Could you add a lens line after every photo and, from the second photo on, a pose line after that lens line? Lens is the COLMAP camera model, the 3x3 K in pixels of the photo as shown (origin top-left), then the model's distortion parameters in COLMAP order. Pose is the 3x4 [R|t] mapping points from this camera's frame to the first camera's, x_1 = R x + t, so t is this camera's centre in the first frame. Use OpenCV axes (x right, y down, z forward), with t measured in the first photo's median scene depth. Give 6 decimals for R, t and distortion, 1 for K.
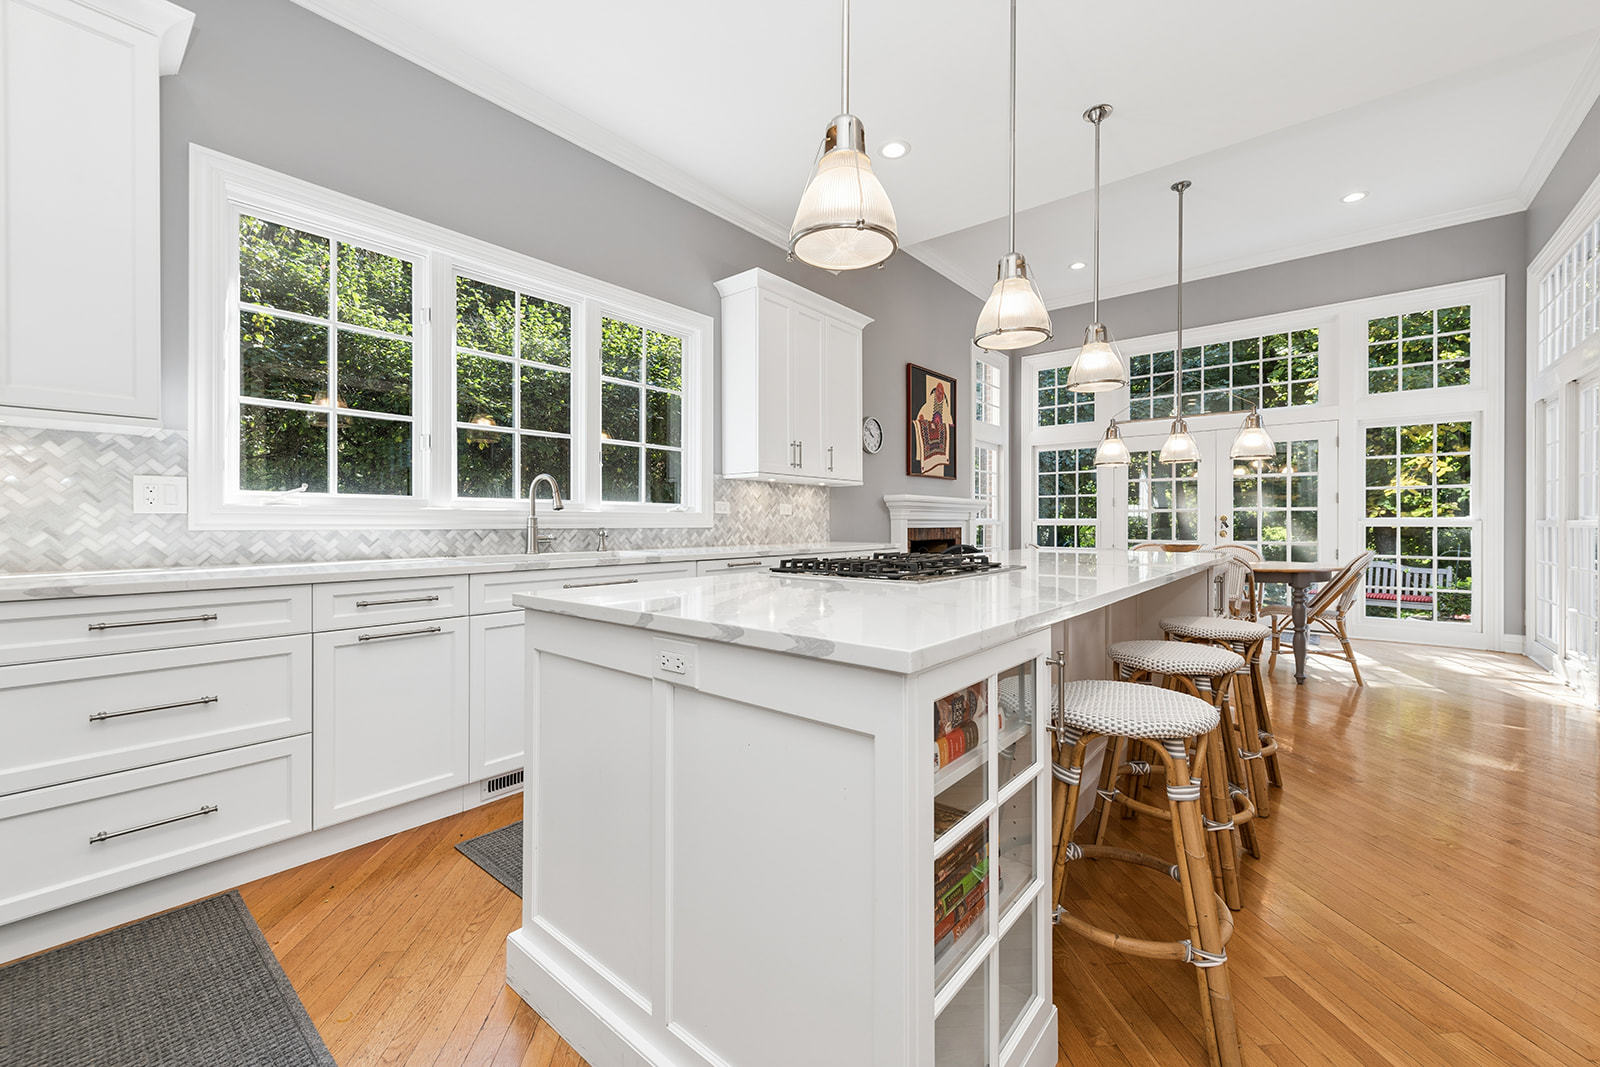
lens RADIAL K [[635.4, 0, 801.1], [0, 635.4, 517.6], [0, 0, 1]] dist [0.022047, -0.006766]
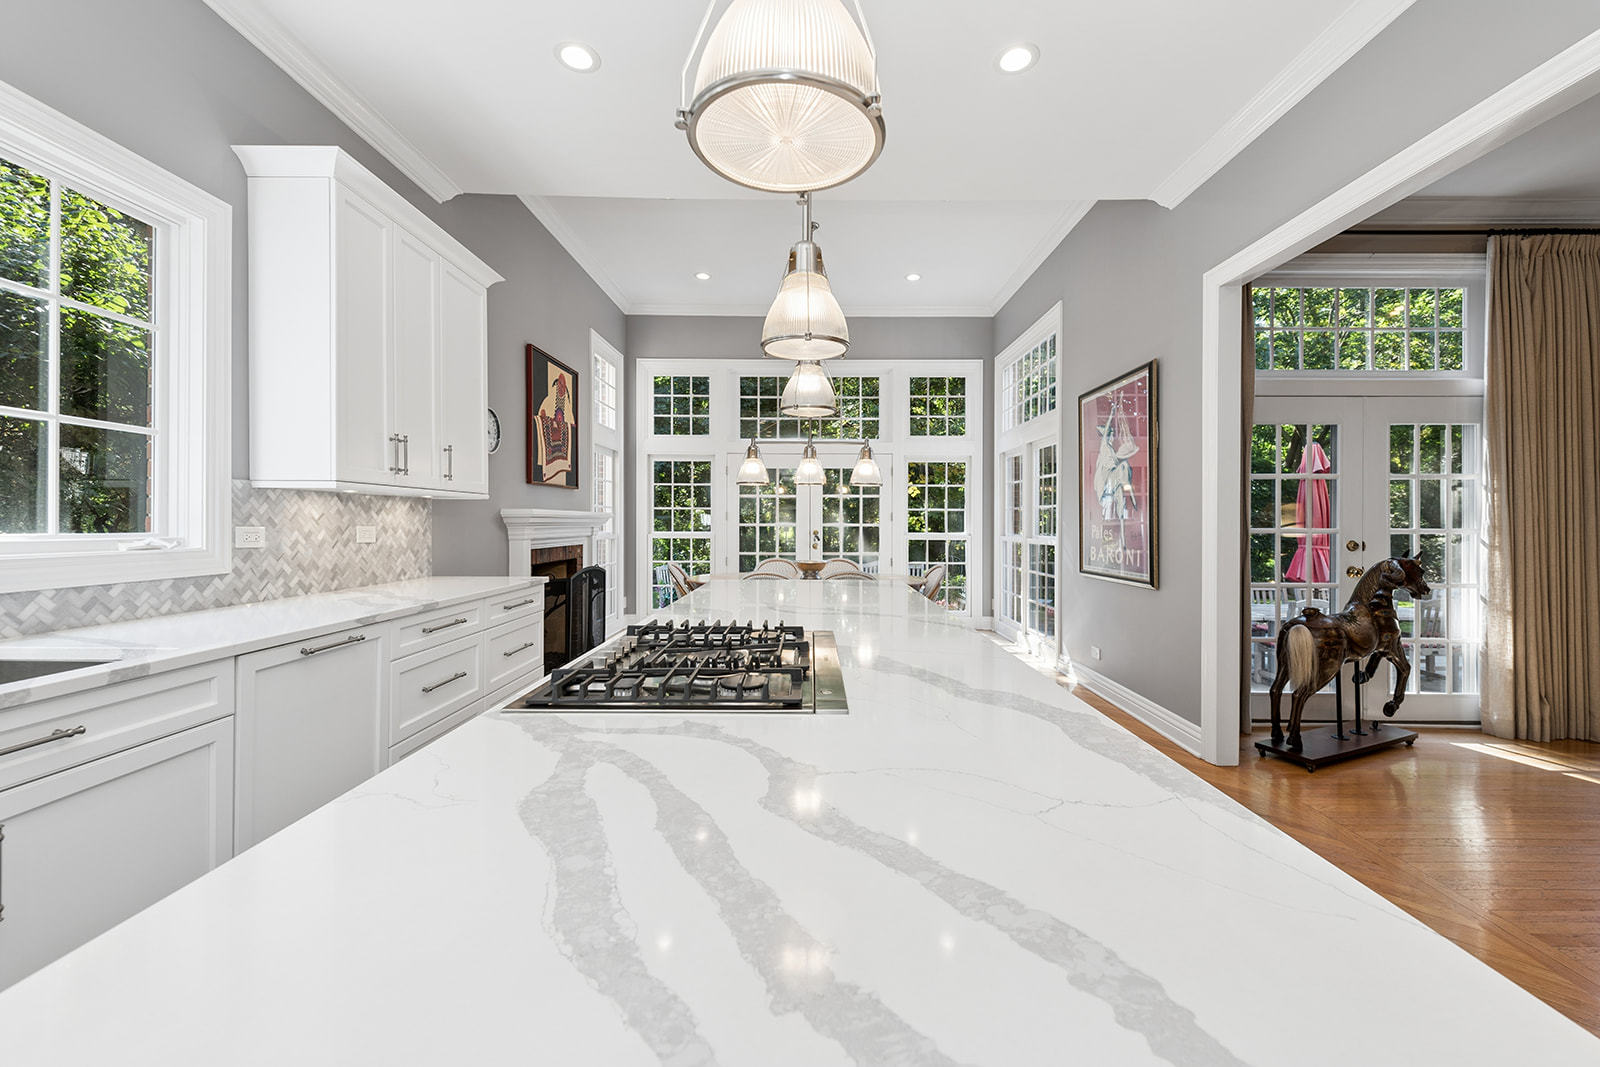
lens RADIAL K [[635.4, 0, 801.1], [0, 635.4, 517.6], [0, 0, 1]] dist [0.022047, -0.006766]
pose [[0.773477, 0.007427, 0.633781, -0.092515], [-0.010197, 0.999948, 0.000726, -0.033813], [-0.633743, -0.007025, 0.773512, 0.194458]]
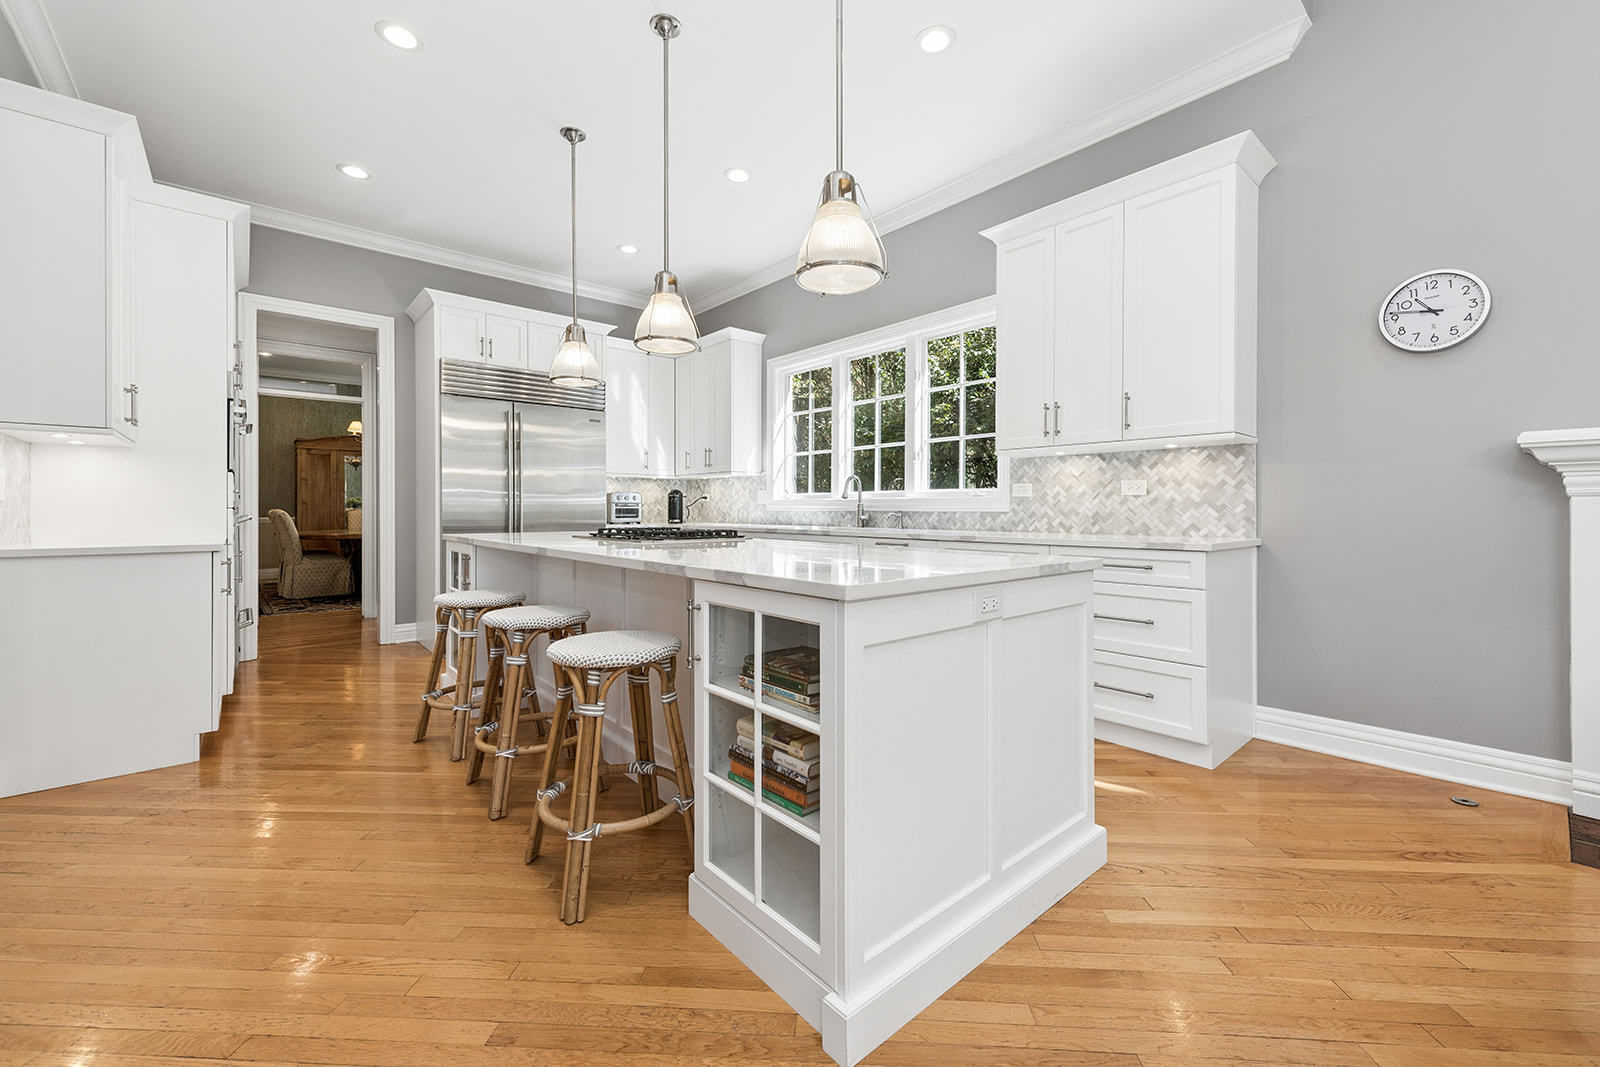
lens RADIAL K [[635.4, 0, 801.1], [0, 635.4, 517.6], [0, 0, 1]] dist [0.022047, -0.006766]
pose [[-0.153606, 0.010861, -0.988072, 0.716679], [0.006738, 0.999928, 0.009944, 0.010848], [0.988109, -0.005130, -0.153668, 0.710402]]
